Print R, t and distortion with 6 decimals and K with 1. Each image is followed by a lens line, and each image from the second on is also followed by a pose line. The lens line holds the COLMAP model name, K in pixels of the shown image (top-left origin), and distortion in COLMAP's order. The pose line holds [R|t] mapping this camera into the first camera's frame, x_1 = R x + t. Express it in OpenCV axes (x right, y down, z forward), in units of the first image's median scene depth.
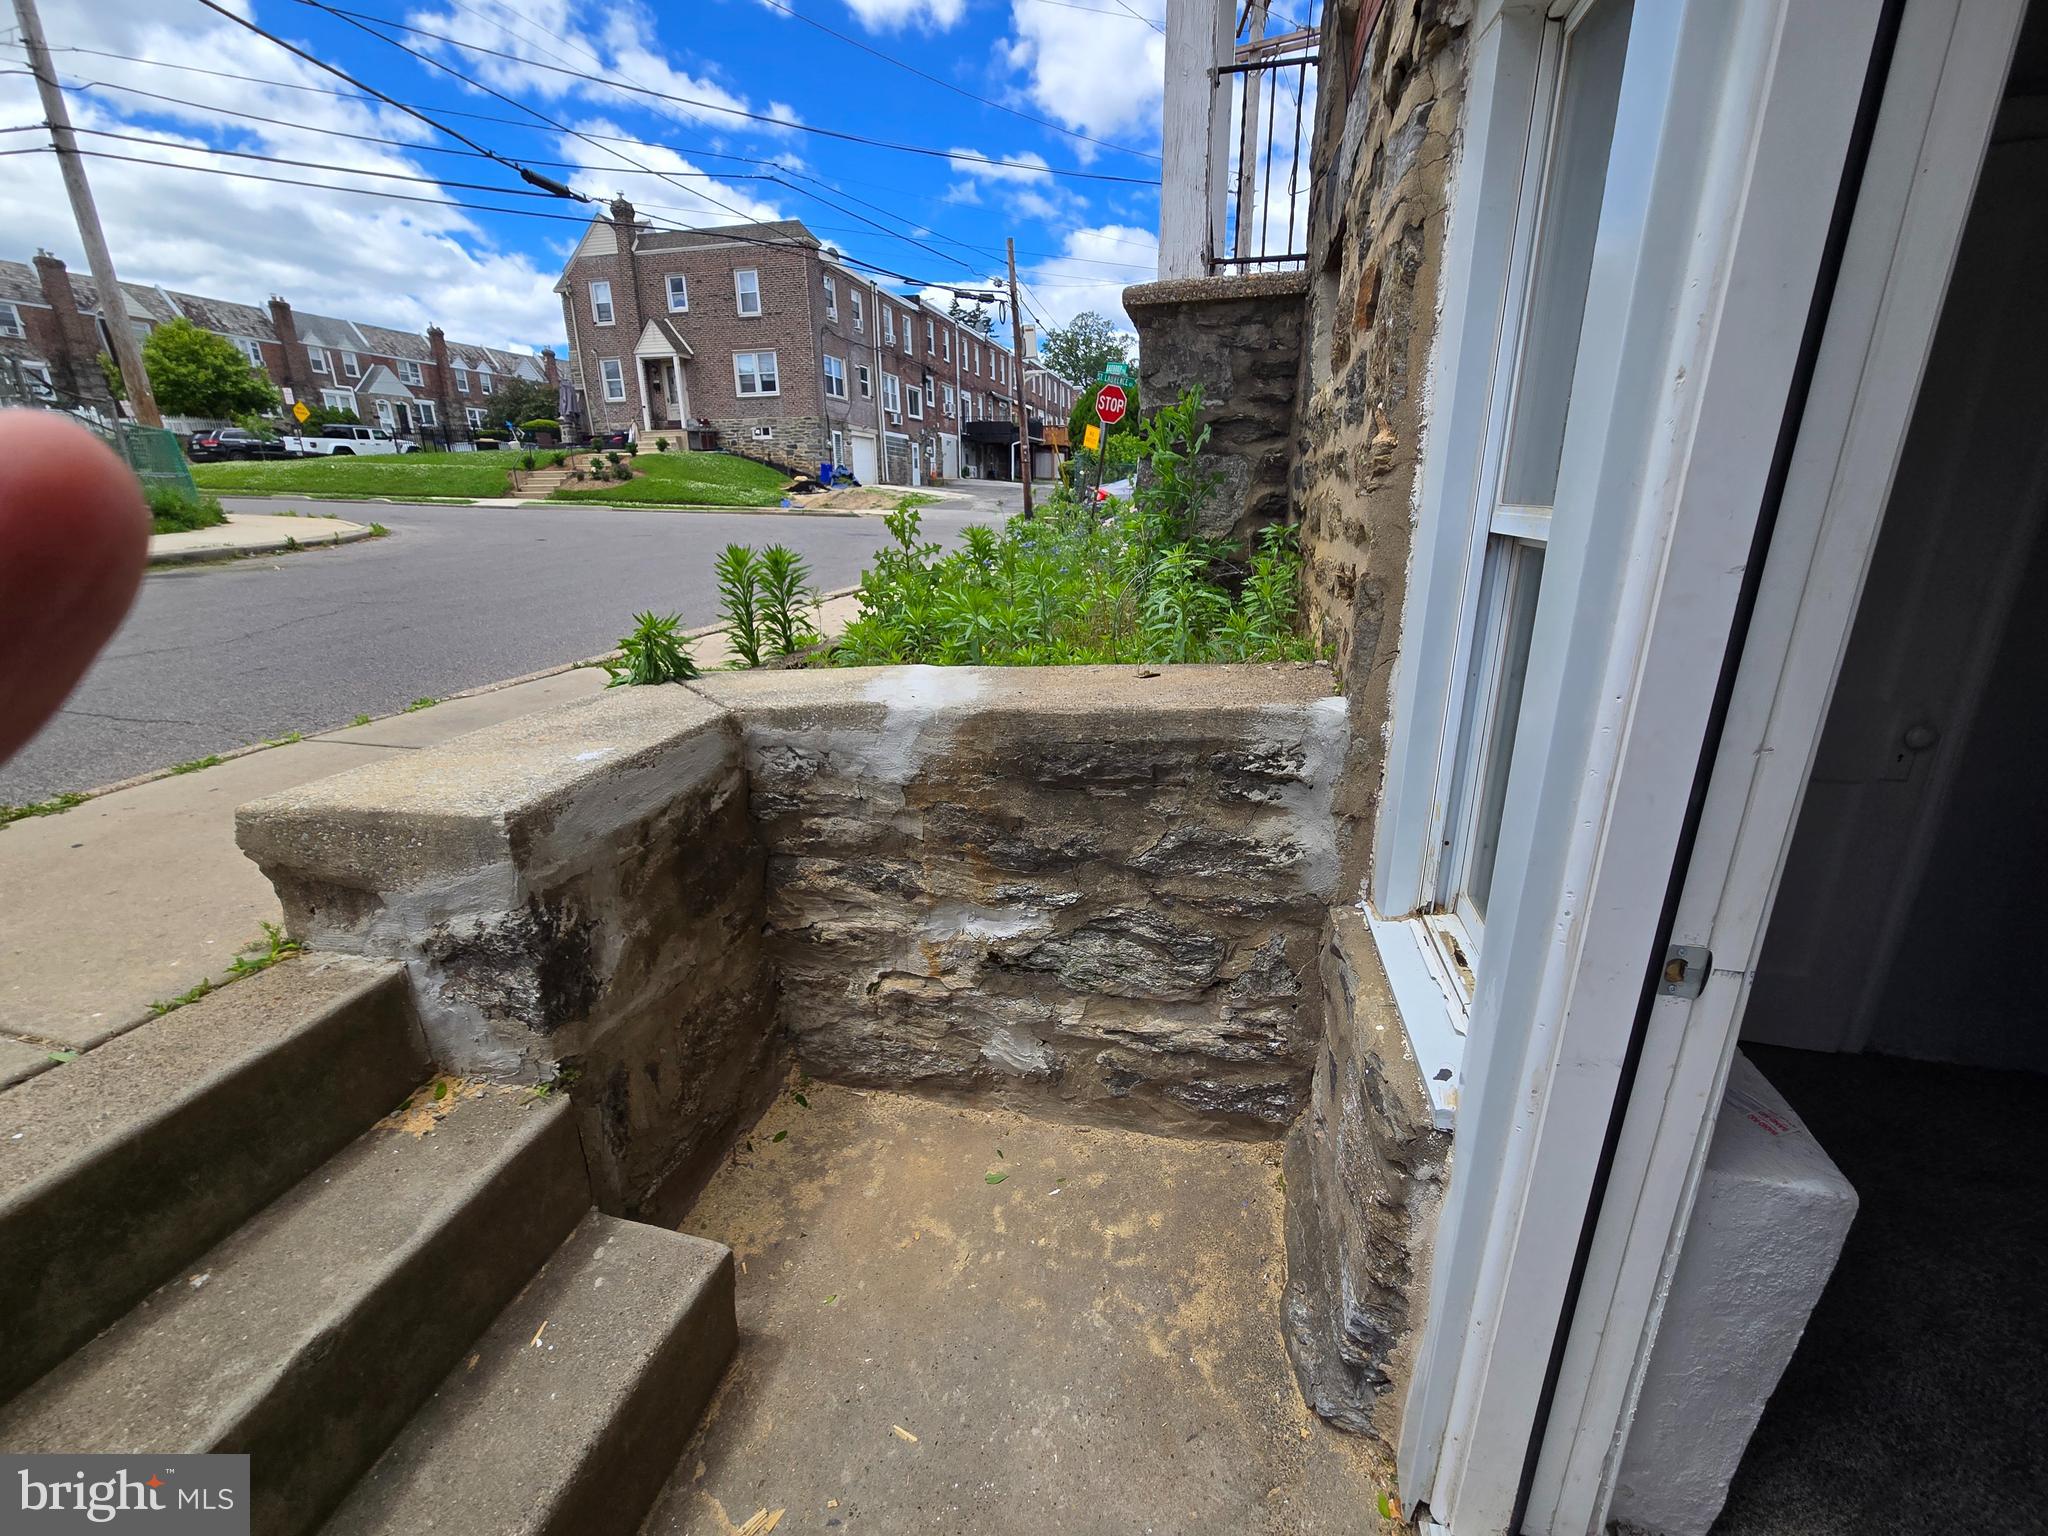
lens RADIAL K [[843.9, 0, 1026.3], [0, 843.9, 765.2], [0, 0, 1]] dist [-0.000581, 0.000050]
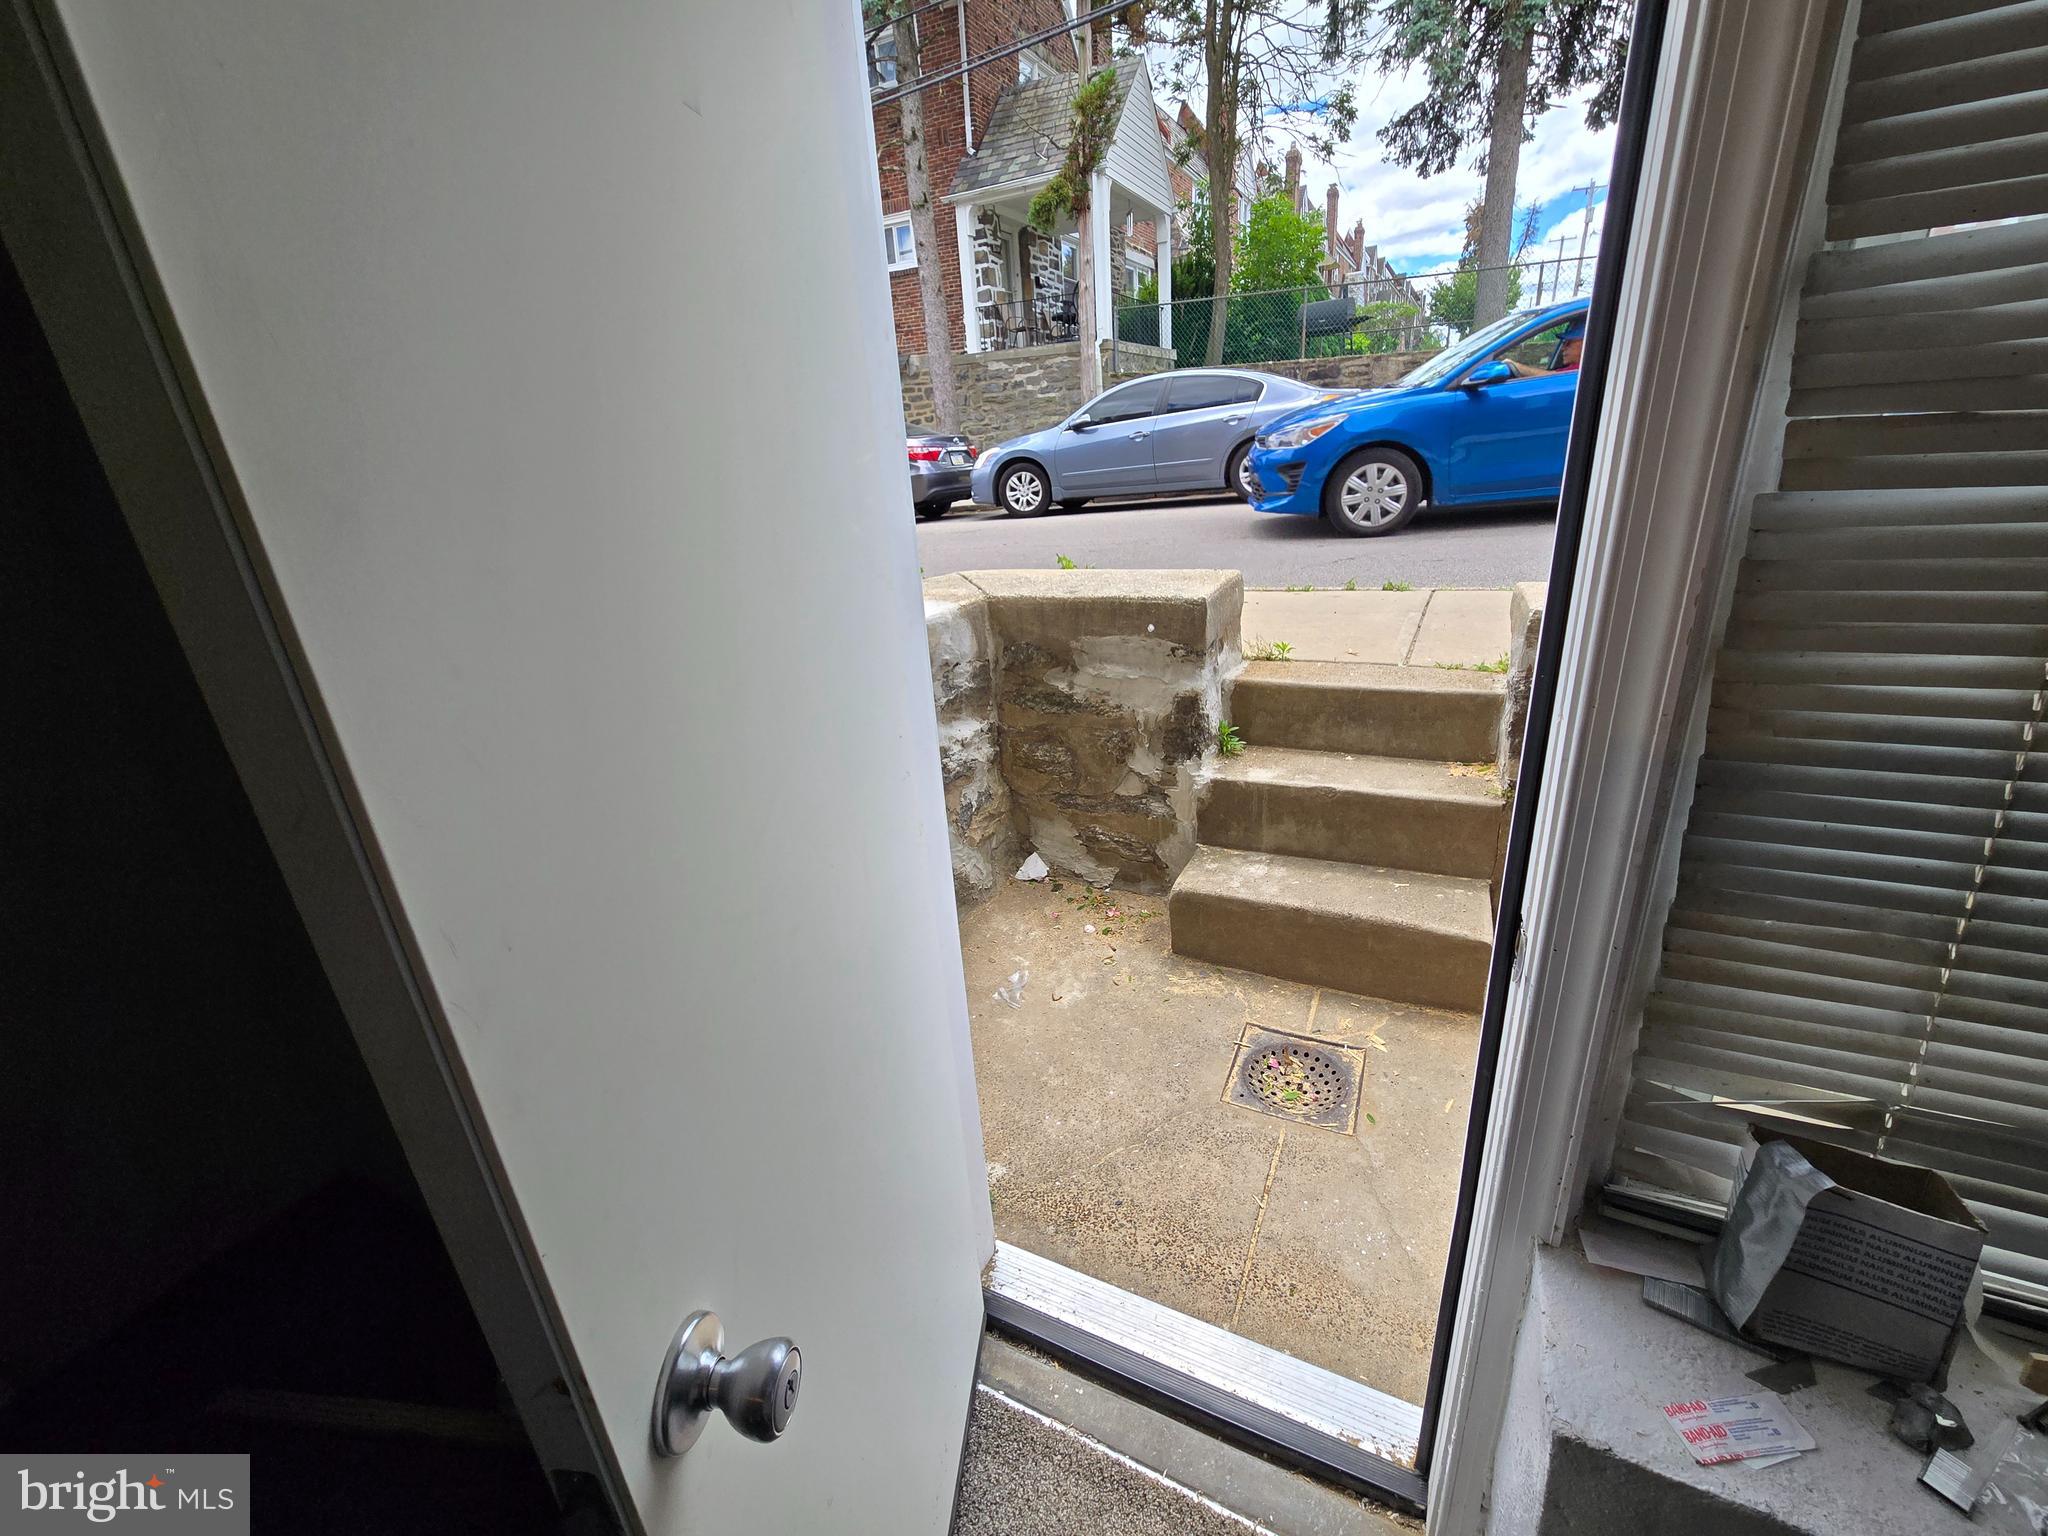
lens RADIAL K [[843.9, 0, 1018.3], [0, 843.9, 771.5], [0, 0, 1]] dist [-0.000581, 0.000050]
pose [[-0.248702, 0.367914, -0.895983, 0.898649], [-0.223650, 0.878237, 0.422707, -0.099114], [0.942405, 0.305514, -0.136136, 0.293742]]
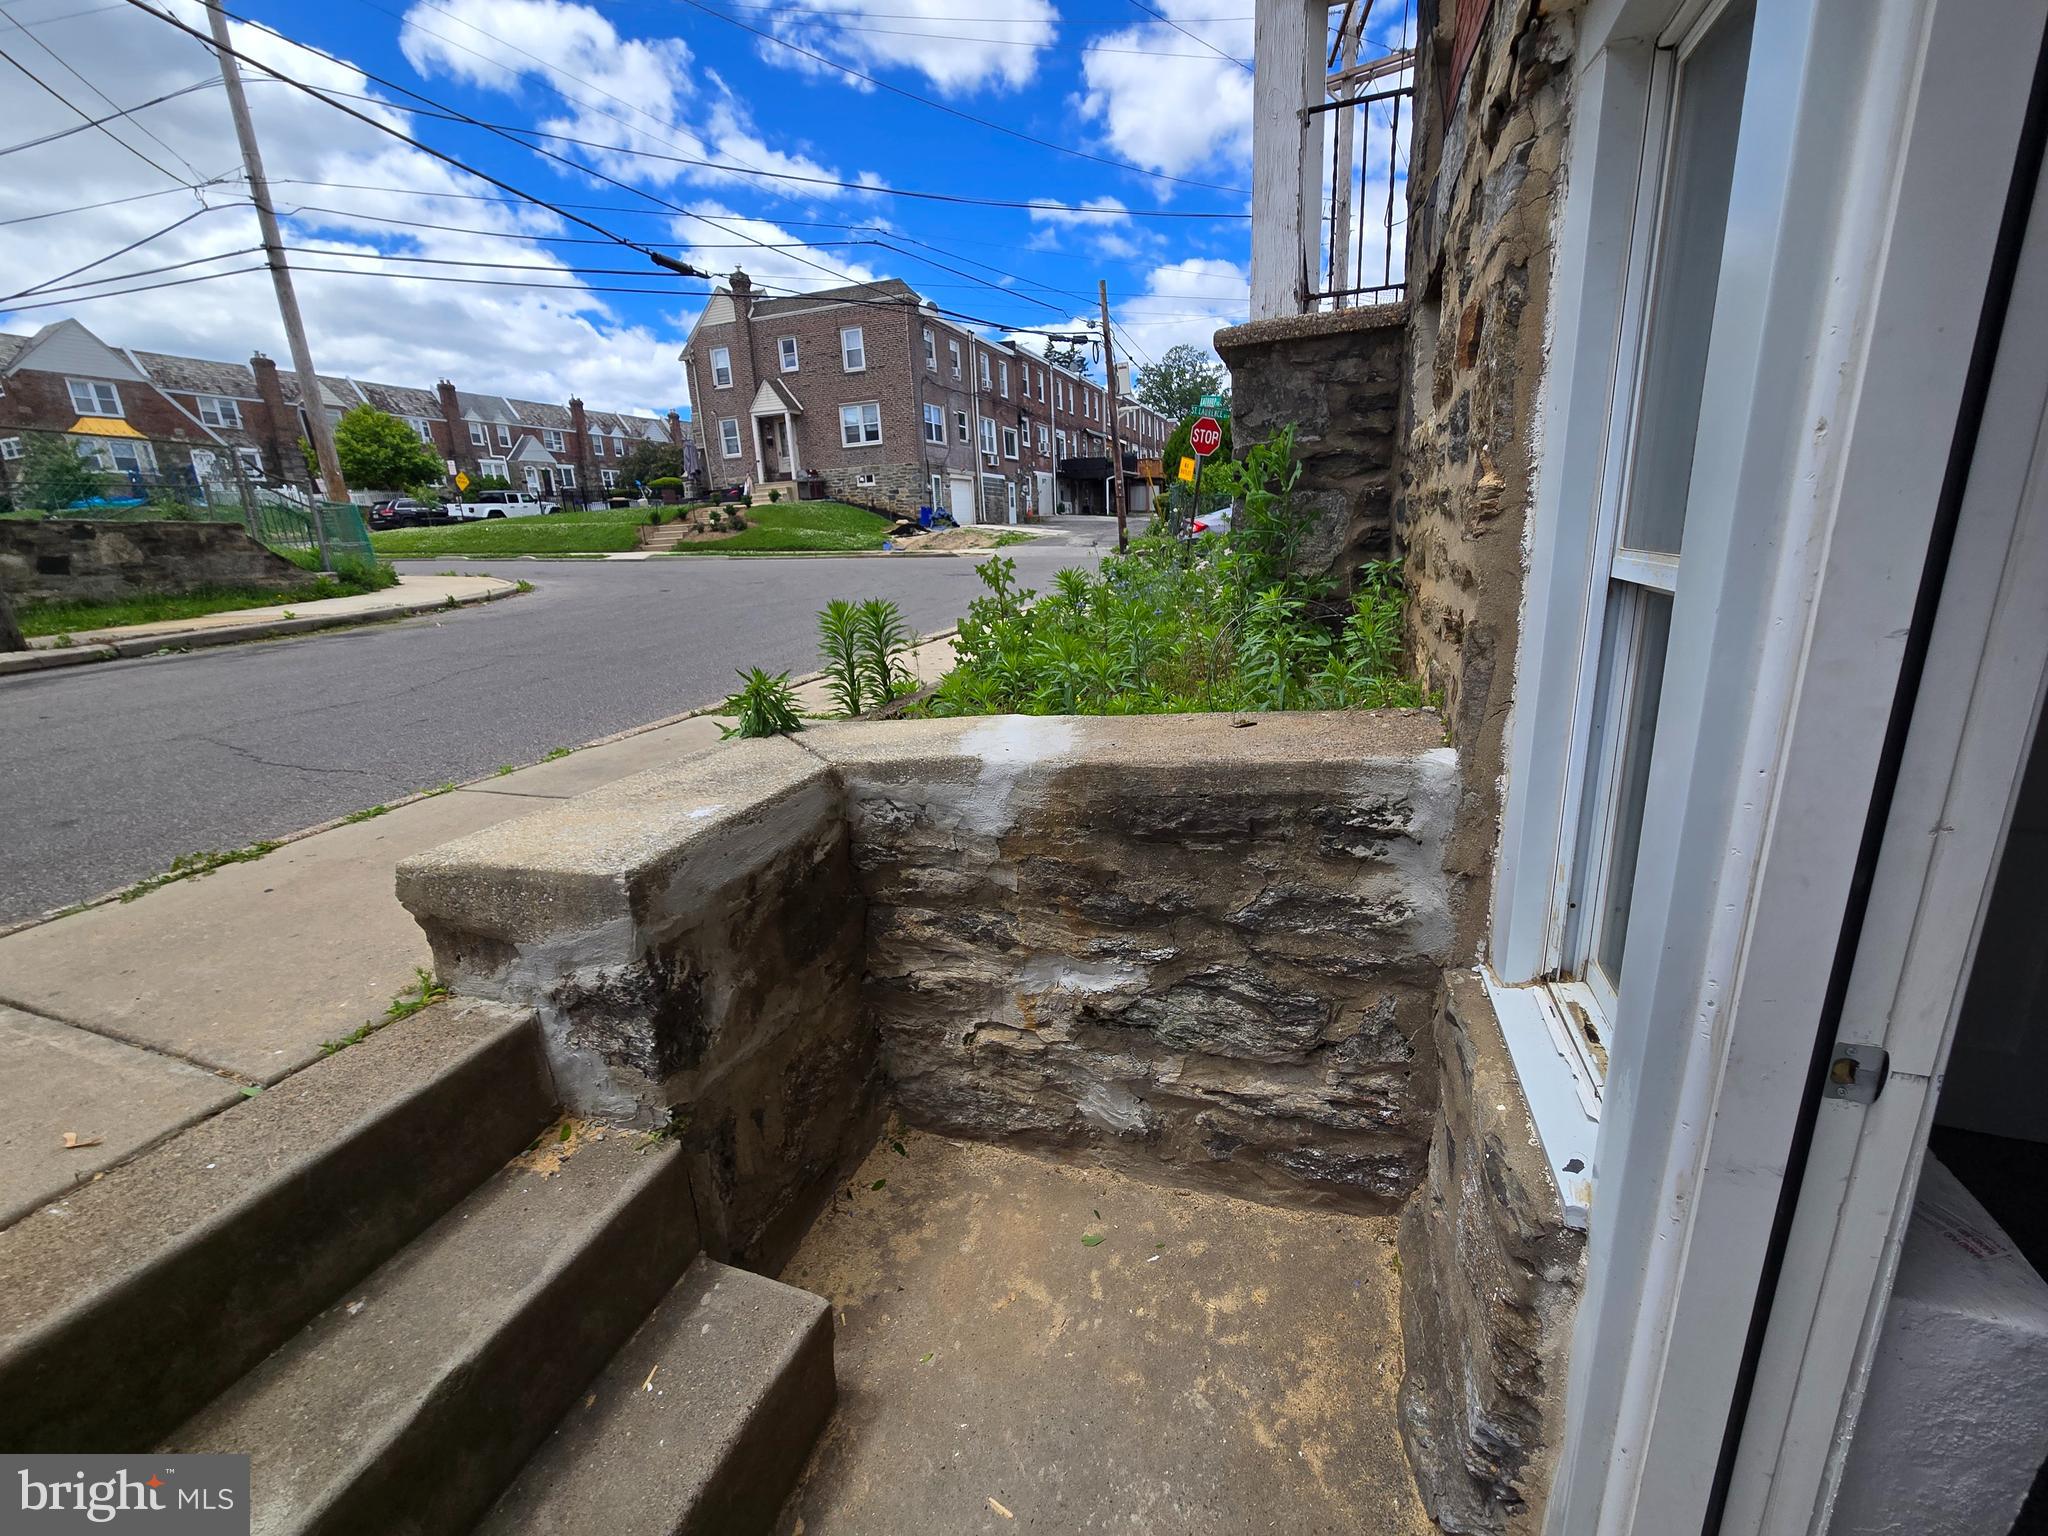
lens RADIAL K [[843.9, 0, 1026.2], [0, 843.9, 764.9], [0, 0, 1]] dist [-0.000581, 0.000050]
pose [[0.993234, -0.010363, -0.115669, 0.006386], [0.006174, 0.999314, -0.036513, -0.027588], [0.115968, 0.035552, 0.992616, -0.001167]]
